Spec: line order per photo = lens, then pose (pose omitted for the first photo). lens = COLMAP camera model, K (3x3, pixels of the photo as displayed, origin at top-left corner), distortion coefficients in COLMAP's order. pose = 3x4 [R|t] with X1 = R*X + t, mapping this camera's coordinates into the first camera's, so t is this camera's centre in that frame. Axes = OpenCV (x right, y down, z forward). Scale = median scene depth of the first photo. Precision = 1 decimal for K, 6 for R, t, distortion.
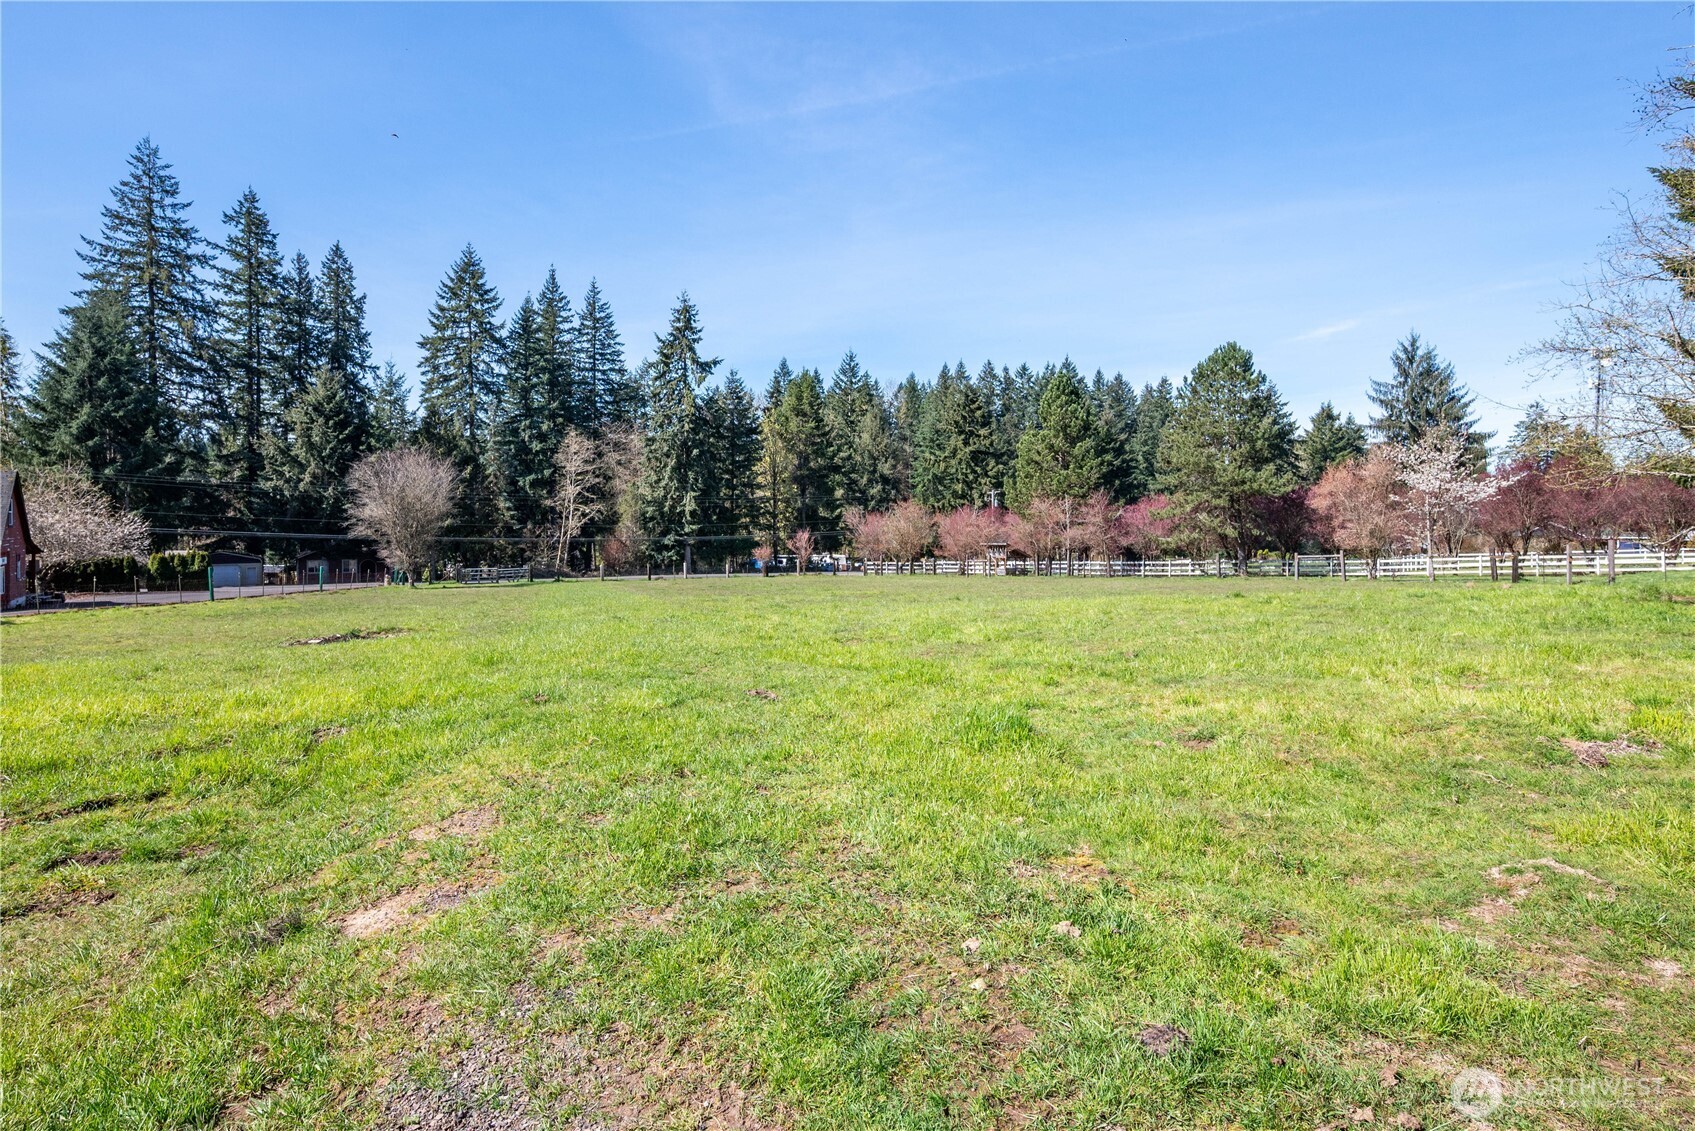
lens RADIAL K [[902.9, 0, 786.0], [0, 902.9, 526.4], [0, 0, 1]] dist [-0.004087, 0.000355]
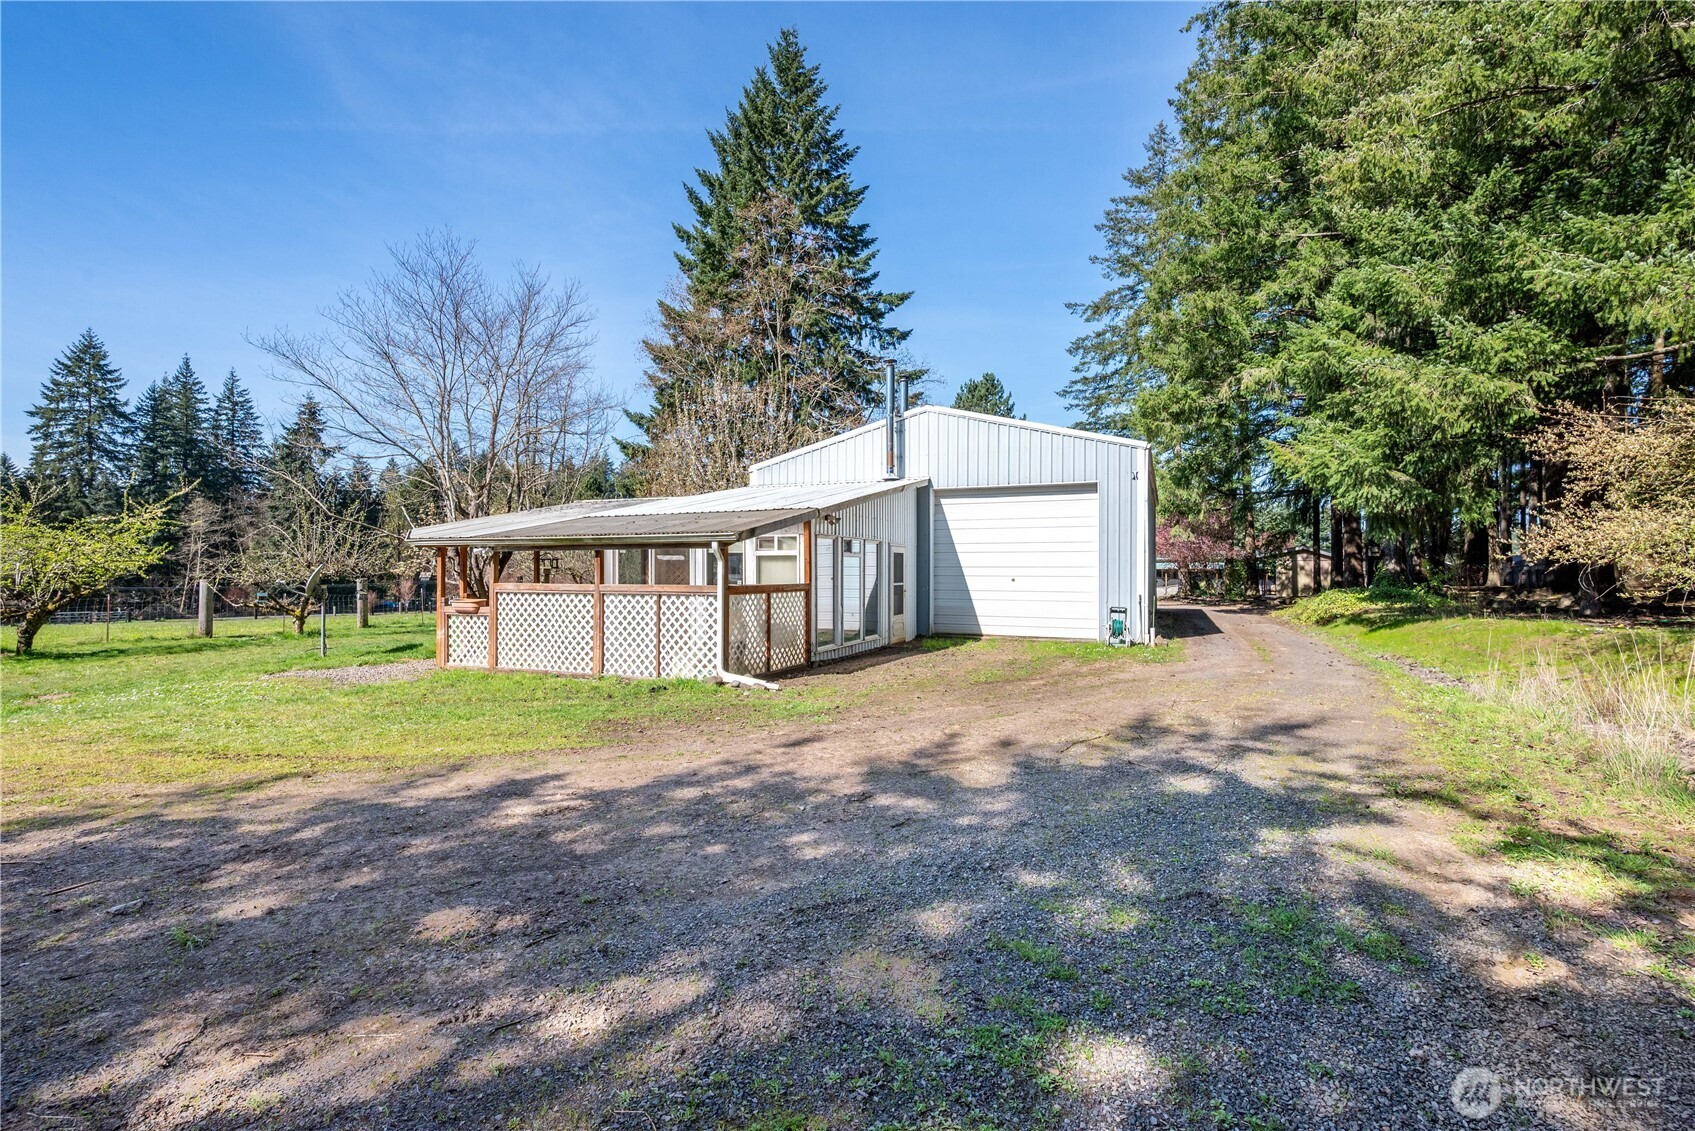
lens RADIAL K [[759.5, 0, 859.3], [0, 759.5, 565.3], [0, 0, 1]] dist [-0.000662, 0.002923]
pose [[0.925748, 0.007754, 0.378062, 0.194991], [-0.003501, 0.999923, -0.011936, -0.006097], [-0.378125, 0.009727, 0.925703, -0.266025]]
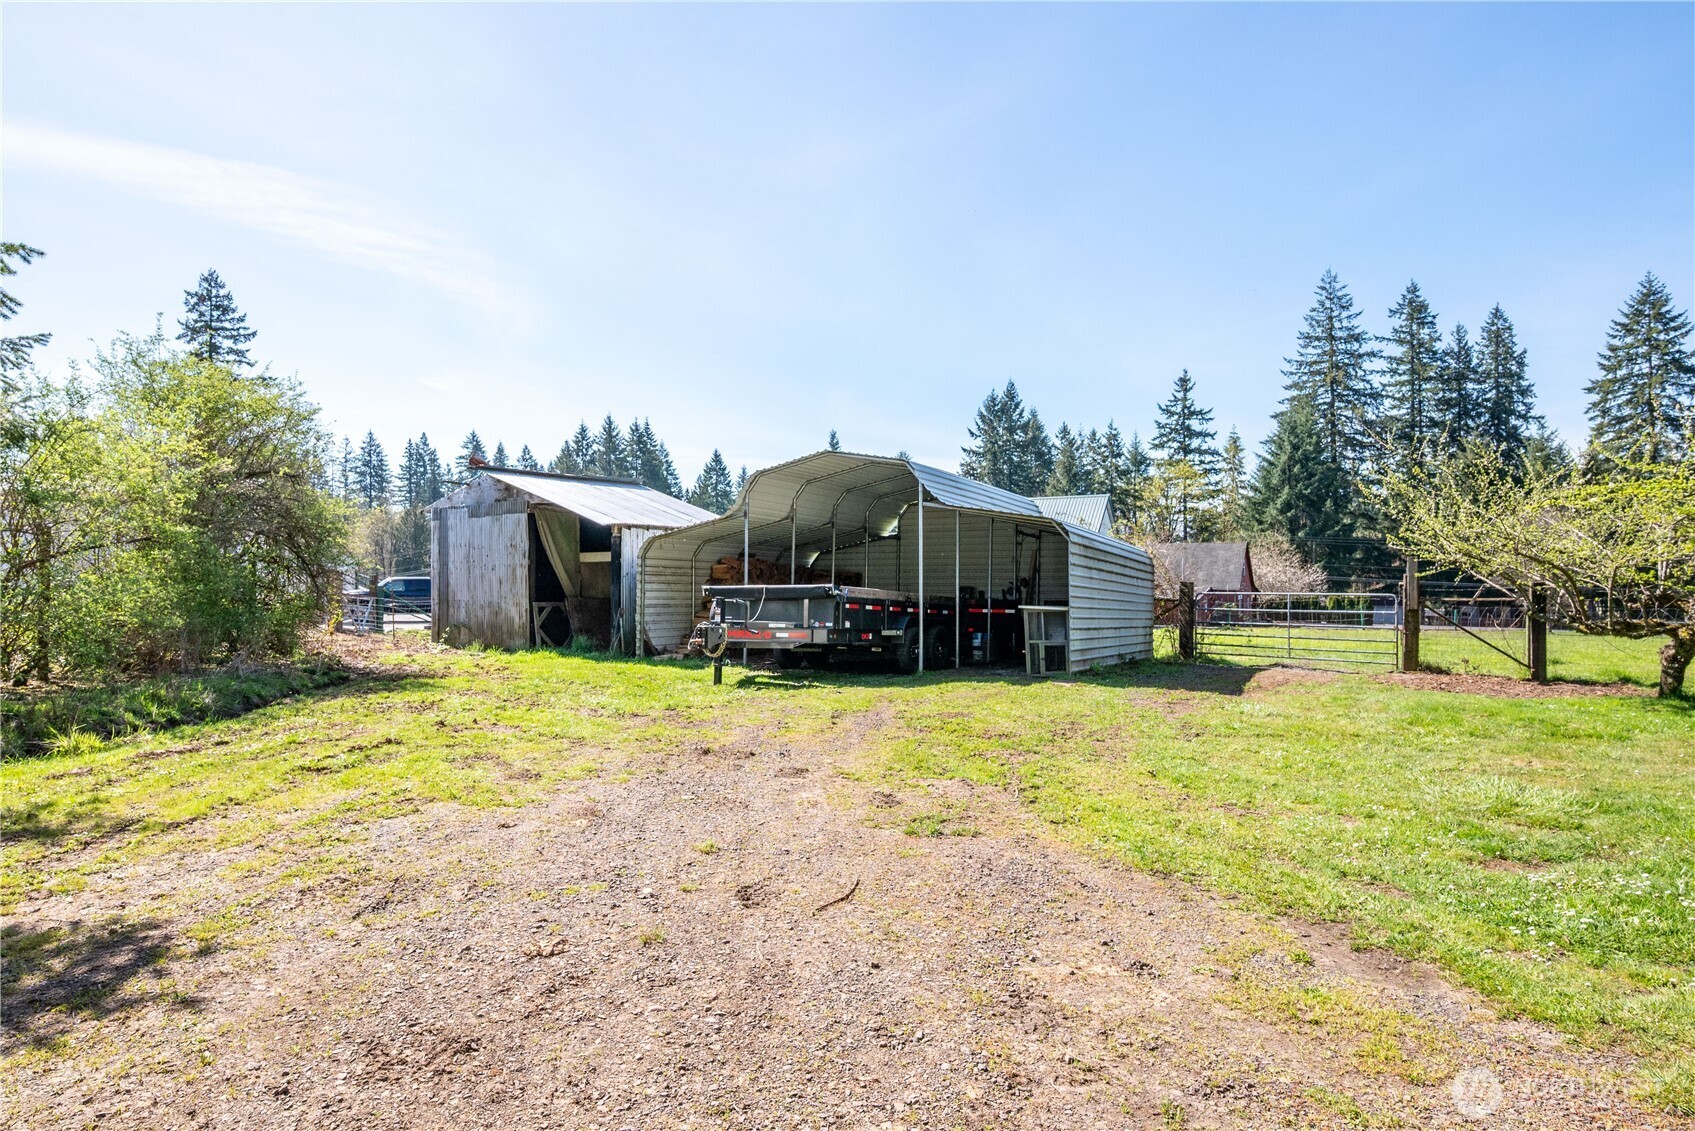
lens RADIAL K [[902.9, 0, 844.7], [0, 902.9, 565.5], [0, 0, 1]] dist [-0.004087, 0.000355]
pose [[0.436879, -0.003126, -0.899515, 0.124993], [-0.003342, 0.999981, -0.005098, -0.003258], [0.899514, 0.005233, 0.436861, -0.155797]]
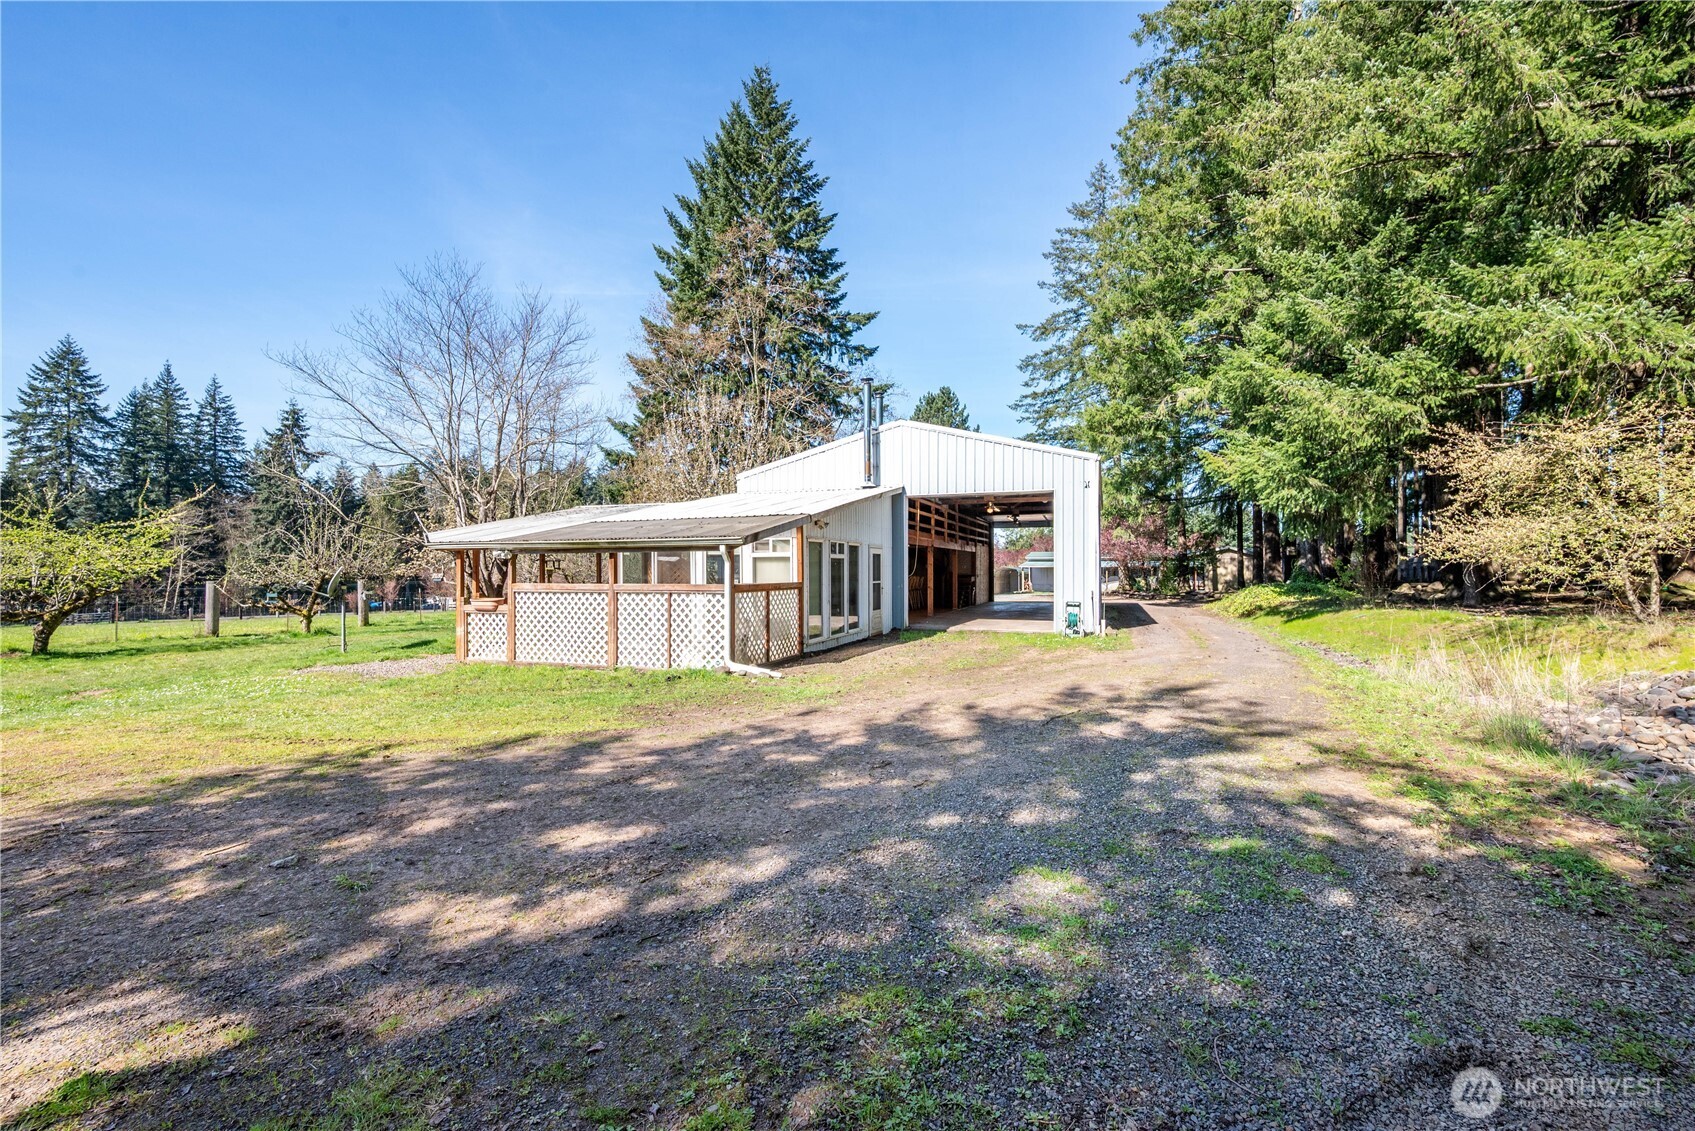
lens RADIAL K [[711.7, 0, 859.0], [0, 711.7, 565.1], [0, 0, 1]] dist [-0.000908, 0.001926]
pose [[0.904345, 0.003545, 0.426787, 0.184956], [0.001161, 0.999941, -0.010765, -0.006354], [-0.426801, 0.010231, 0.904288, -0.270675]]
